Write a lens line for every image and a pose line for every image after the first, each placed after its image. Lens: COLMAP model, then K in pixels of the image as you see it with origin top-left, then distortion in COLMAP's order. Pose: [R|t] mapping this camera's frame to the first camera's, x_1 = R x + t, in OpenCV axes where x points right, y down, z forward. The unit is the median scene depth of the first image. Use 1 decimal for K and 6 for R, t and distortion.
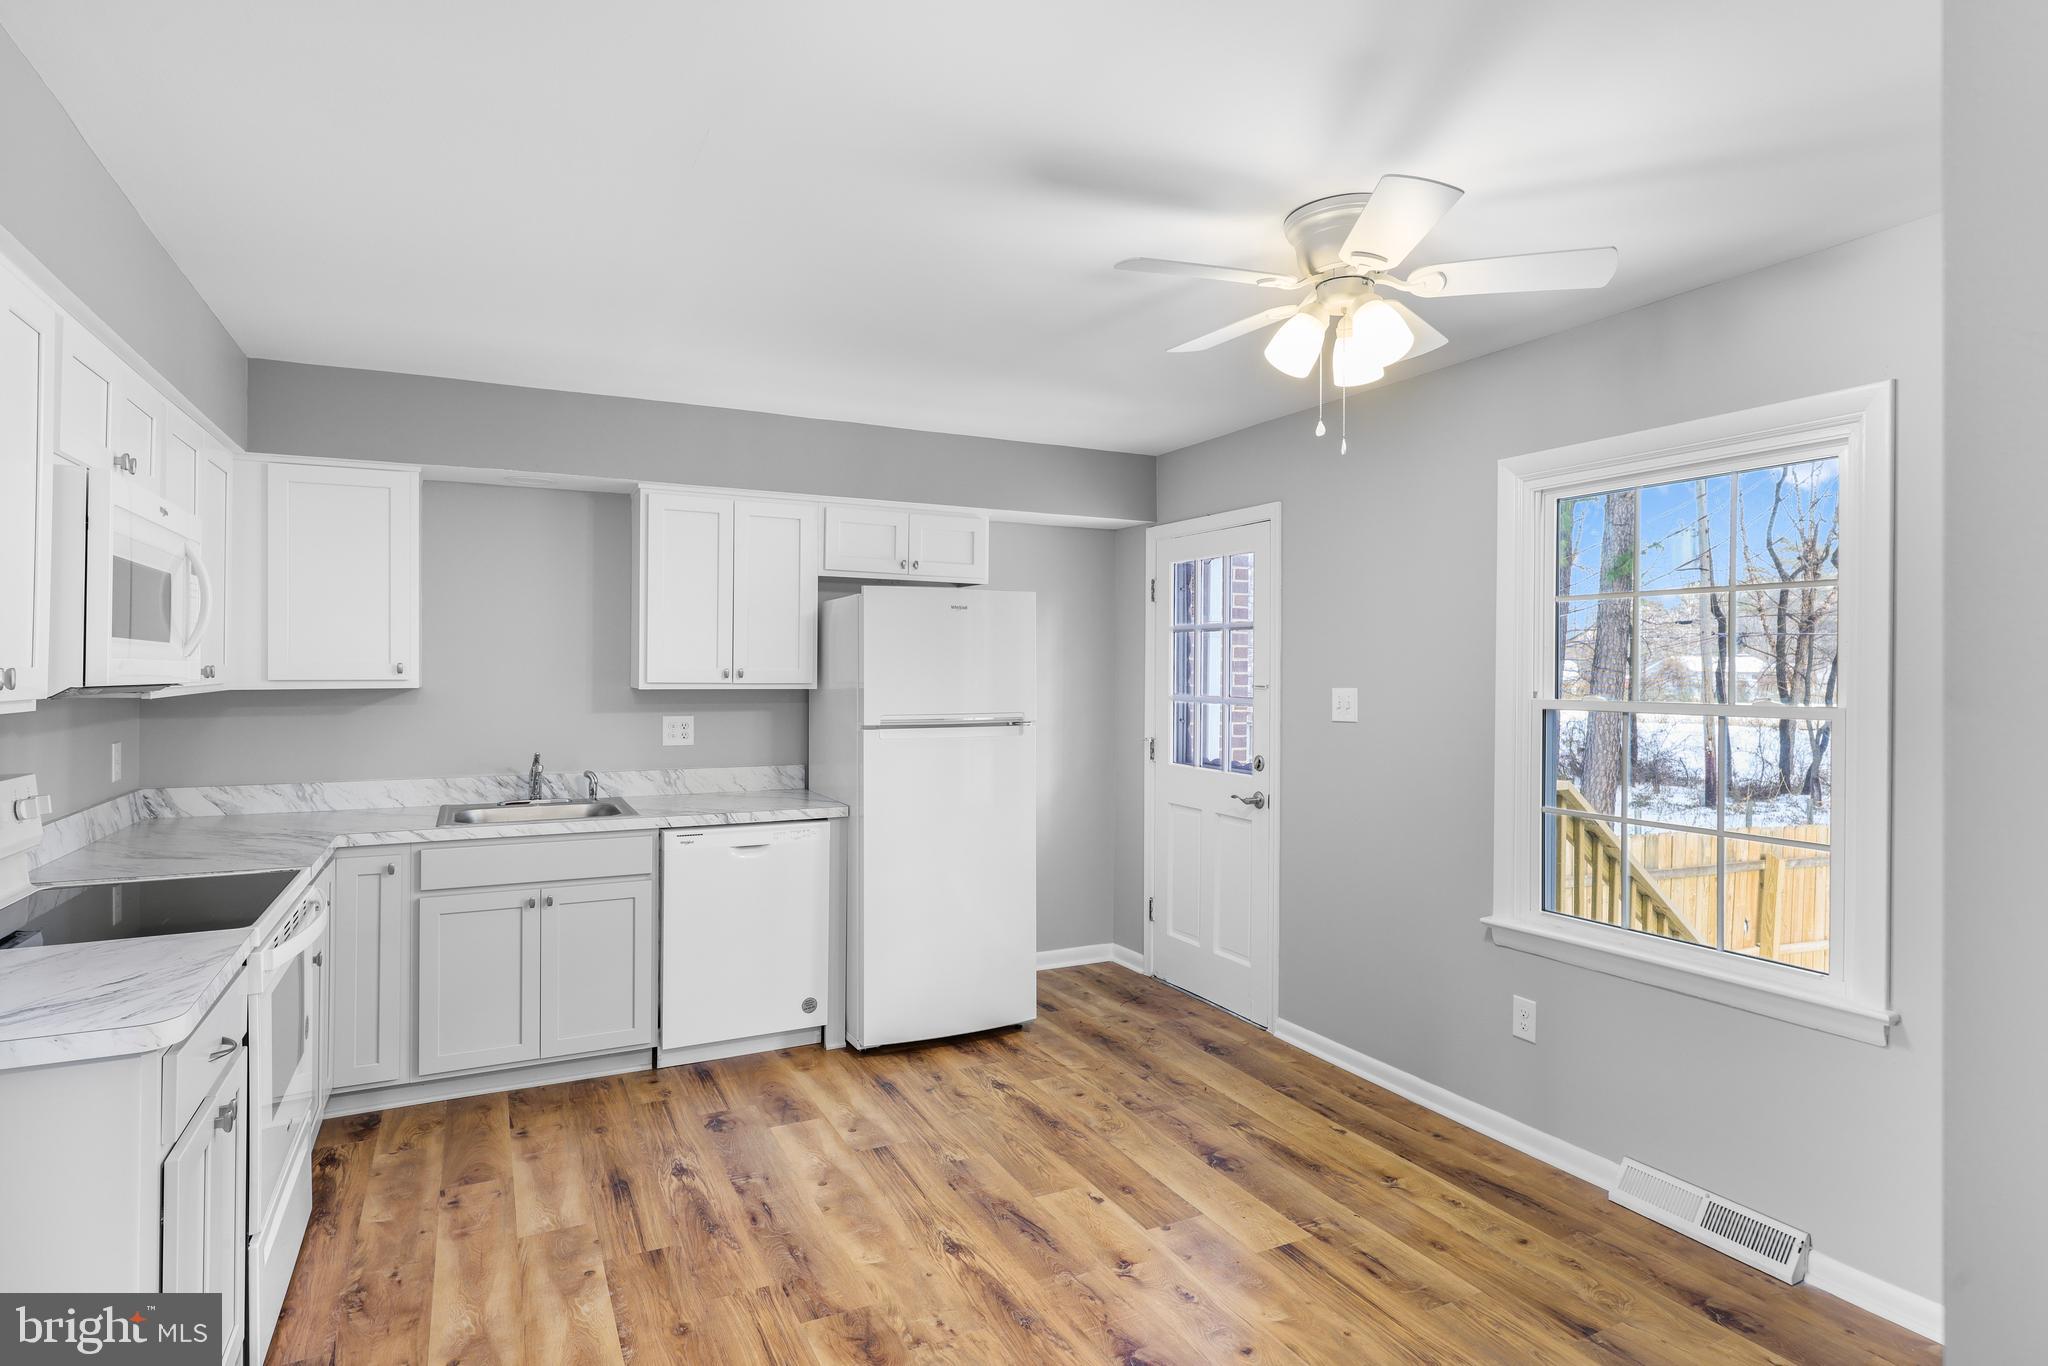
lens RADIAL K [[1091.1, 0, 1025.1], [0, 1091.1, 663.8], [0, 0, 1]] dist [0.008680, -0.002824]
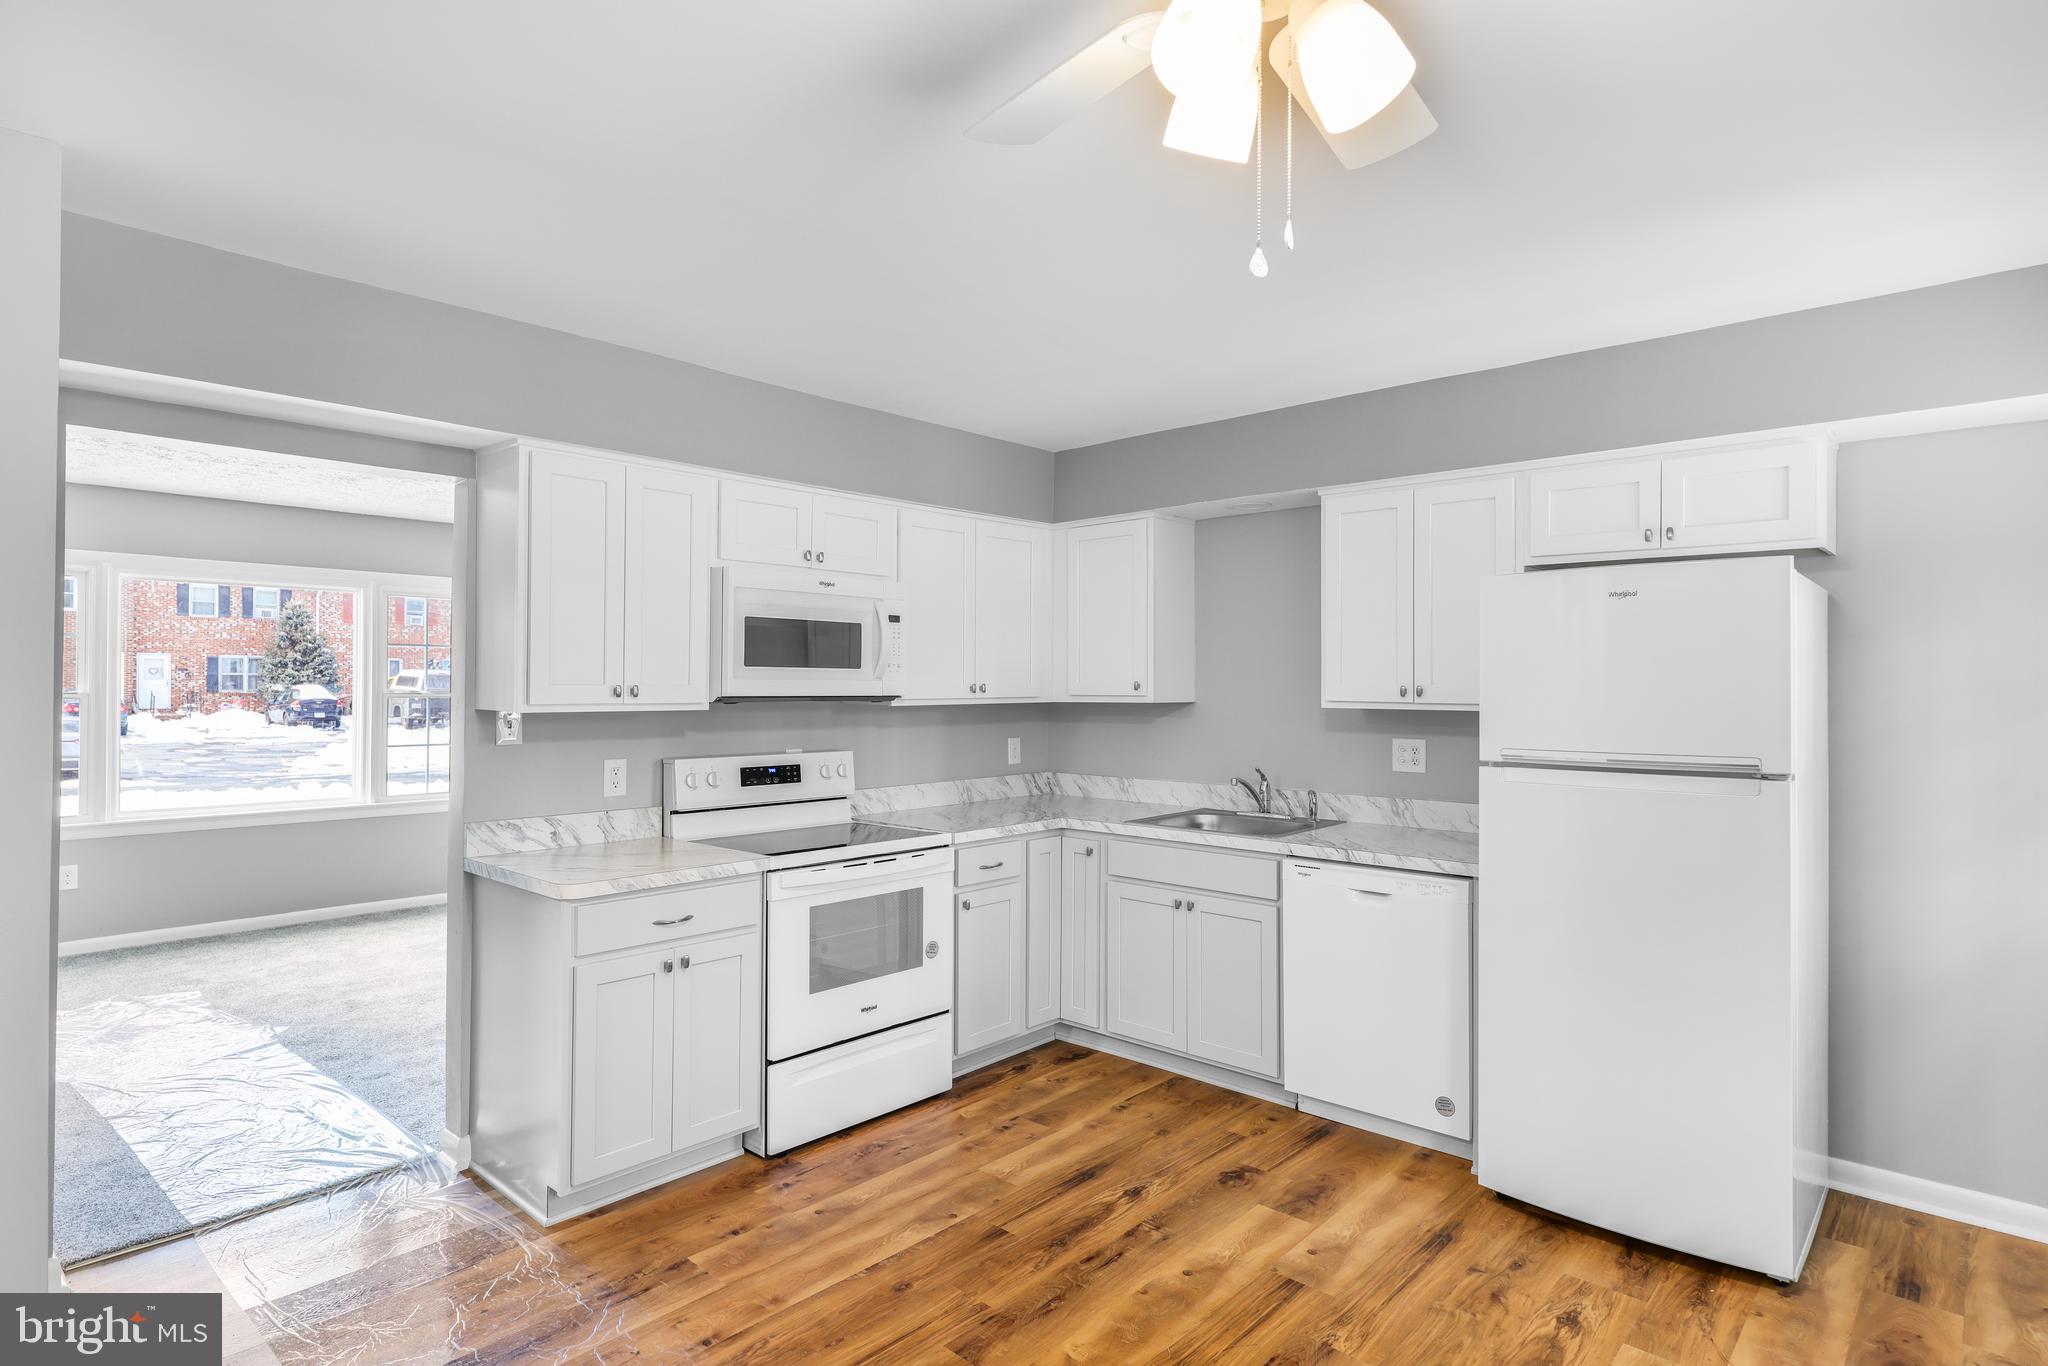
lens RADIAL K [[1091.1, 0, 1015.3], [0, 1091.1, 679.9], [0, 0, 1]] dist [0.008680, -0.002824]
pose [[0.350149, -0.006946, -0.936668, 0.494237], [0.003252, 0.999975, -0.006200, 0.004702], [0.936688, -0.000875, 0.350163, 0.473050]]
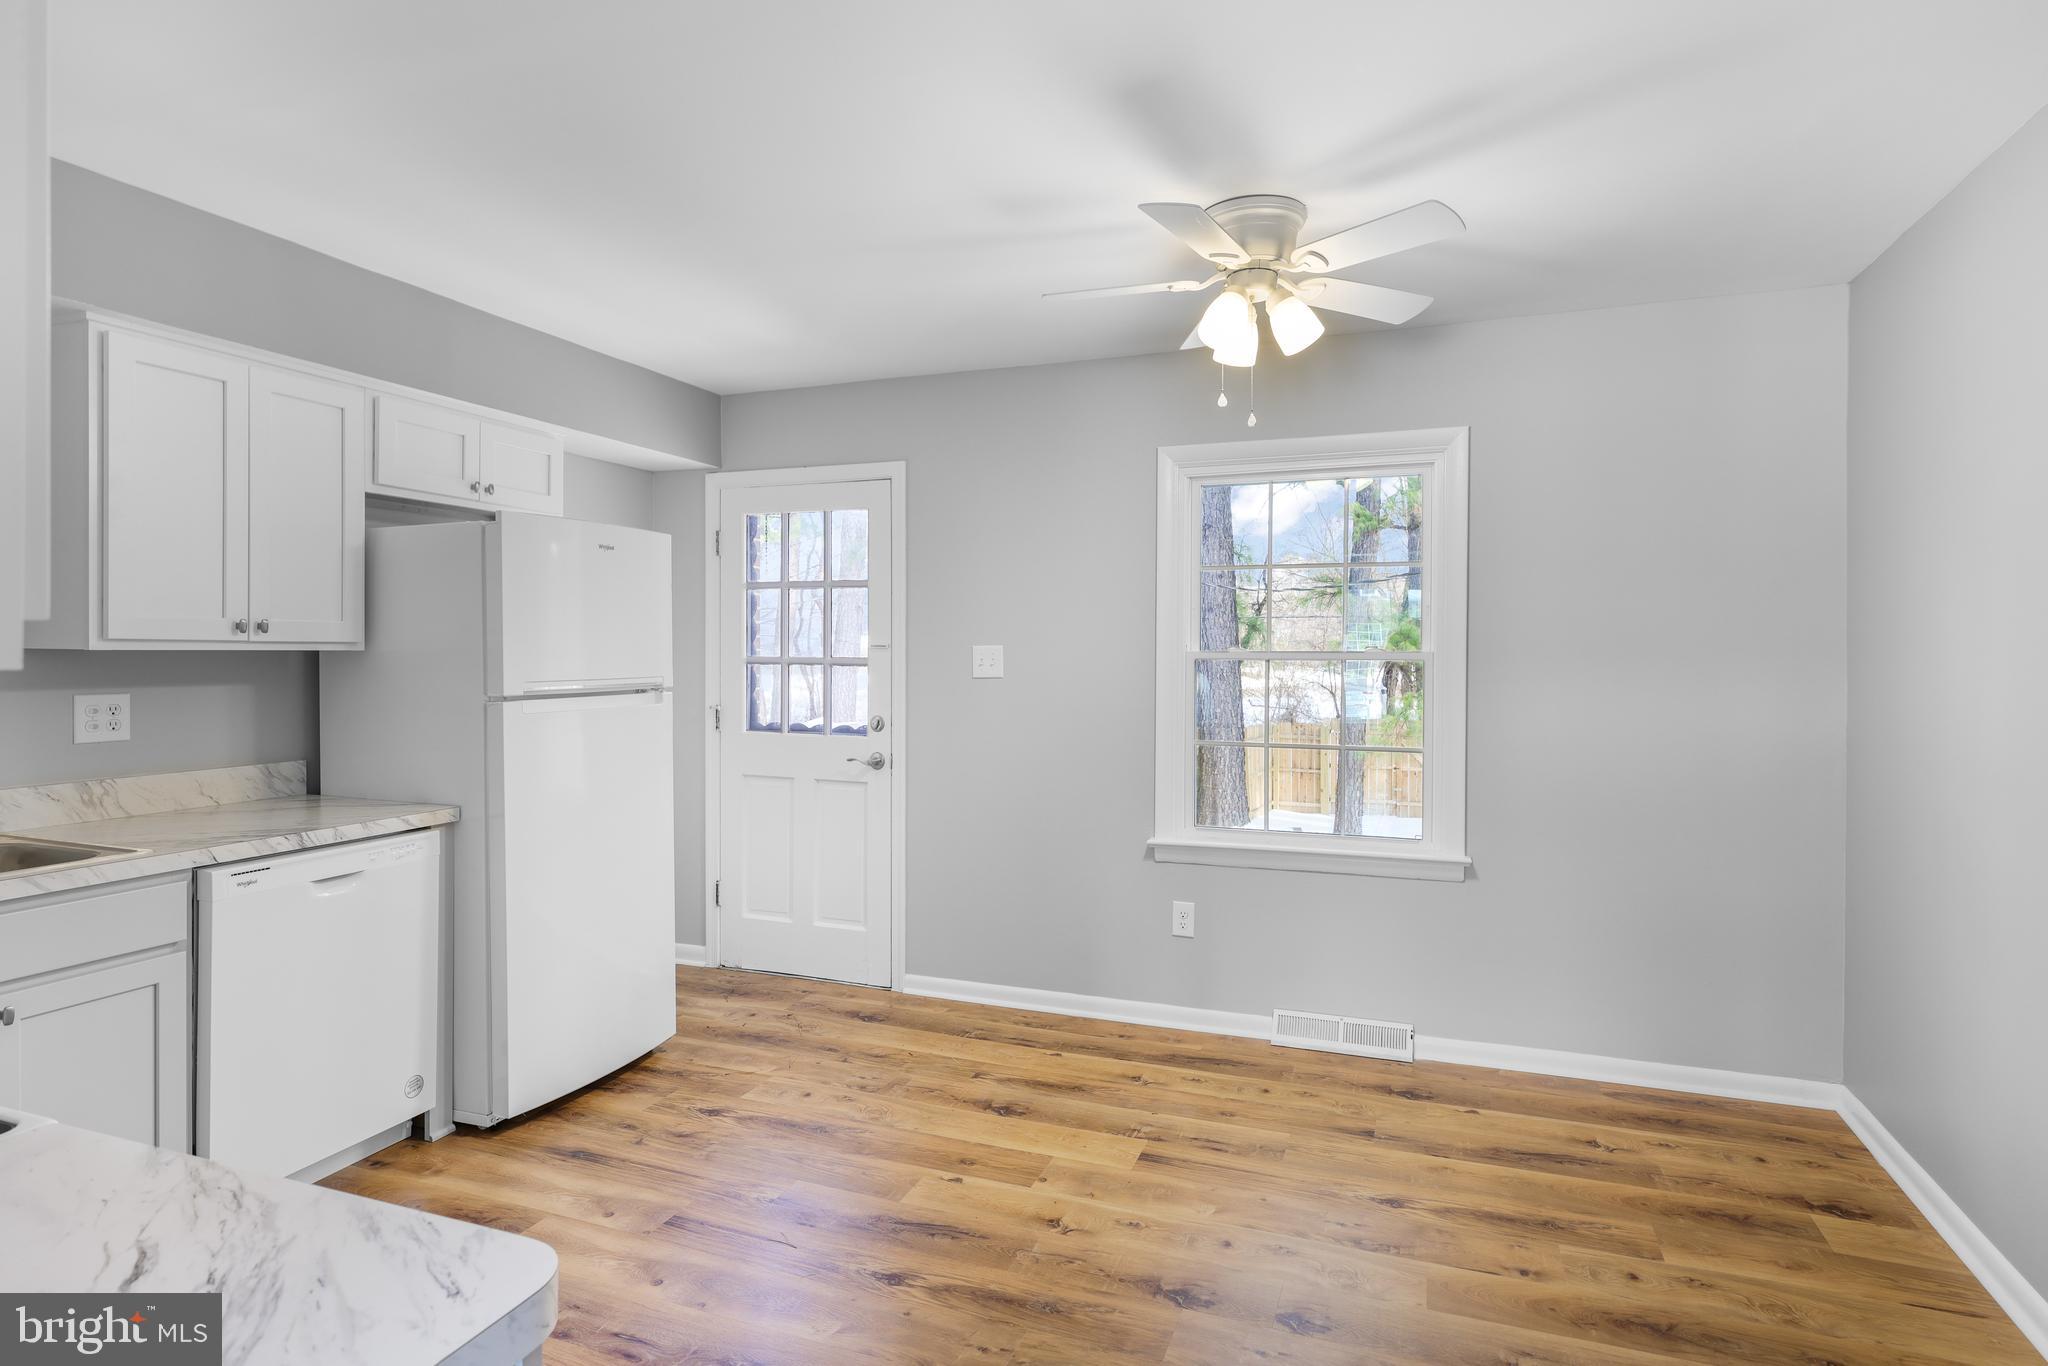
lens RADIAL K [[1091.1, 0, 1027.0], [0, 1091.1, 651.2], [0, 0, 1]] dist [0.008680, -0.002824]
pose [[0.736312, -0.004812, 0.676625, -0.430184], [-0.001352, 0.999962, 0.008583, 0.020266], [-0.676640, -0.007235, 0.736278, 0.217499]]
